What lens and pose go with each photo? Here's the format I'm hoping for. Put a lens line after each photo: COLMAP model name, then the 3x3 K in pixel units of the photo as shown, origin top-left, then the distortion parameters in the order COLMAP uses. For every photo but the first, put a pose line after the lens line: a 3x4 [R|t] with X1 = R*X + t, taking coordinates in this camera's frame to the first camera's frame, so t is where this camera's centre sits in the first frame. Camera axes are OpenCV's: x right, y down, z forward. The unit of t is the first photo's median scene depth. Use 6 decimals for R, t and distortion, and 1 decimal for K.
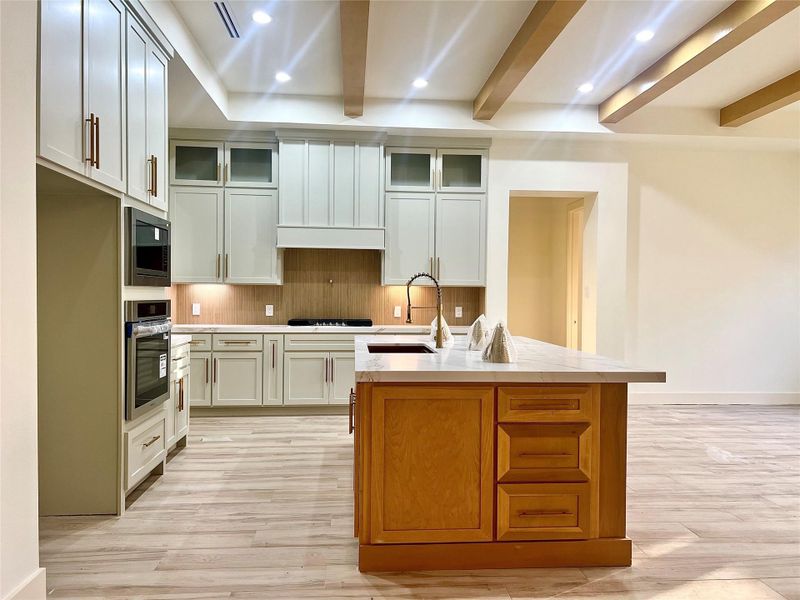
lens RADIAL K [[604.2, 0, 400.0], [0, 604.2, 300.0], [0, 0, 1]] dist [0.043603, -0.001779]
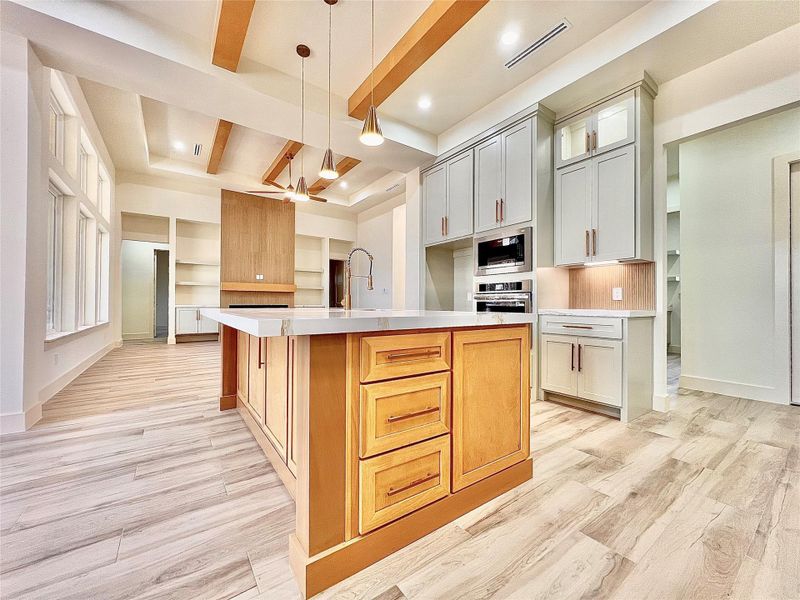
lens RADIAL K [[320.8, 0, 400.0], [0, 320.8, 300.0], [0, 0, 1]] dist [-0.000332, 0.000094]
pose [[-0.856516, -0.023173, -0.515599, 0.192517], [-0.019064, 0.999730, -0.013263, 0.043441], [0.515768, -0.001530, -0.856727, 1.014171]]
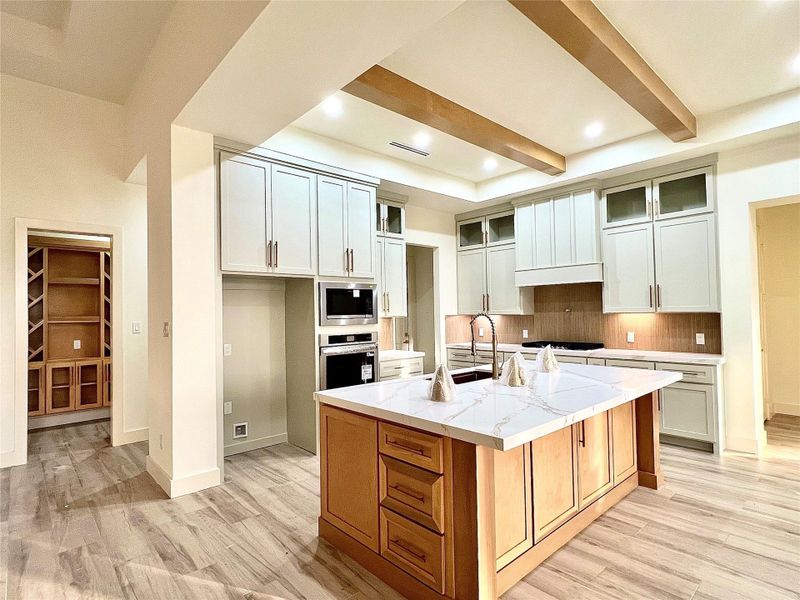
lens RADIAL K [[422.0, 0, 400.0], [0, 422.0, 300.0], [0, 0, 1]] dist [0.002193, -0.000003]
pose [[0.614778, -0.044716, -0.787431, 0.376718], [0.018334, 0.998932, -0.042412, -0.024342], [0.788487, 0.011637, 0.614942, 0.239393]]
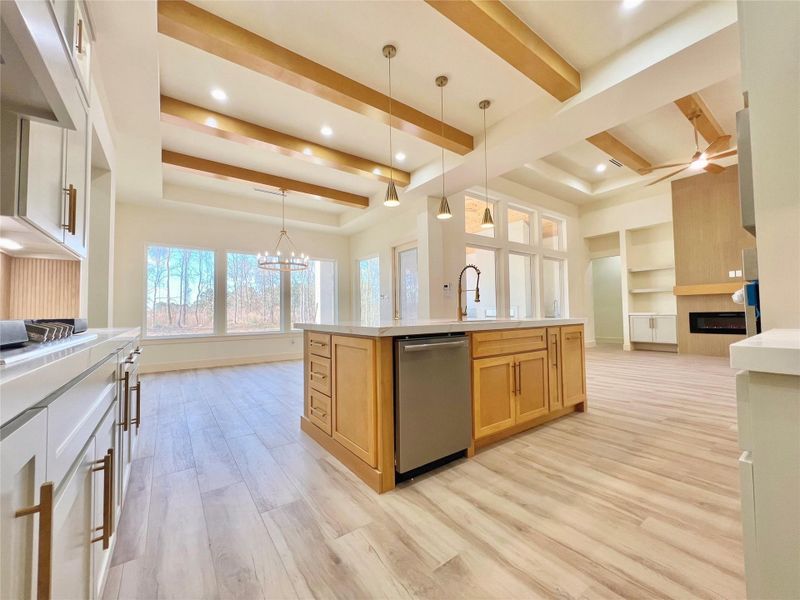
lens RADIAL K [[320.8, 0, 400.0], [0, 320.8, 300.0], [0, 0, 1]] dist [-0.000332, 0.000094]
pose [[-0.520142, 0.030072, 0.853550, -0.312698], [0.013651, 0.999545, -0.026897, 0.033358], [-0.853971, -0.002339, -0.520315, 0.961131]]
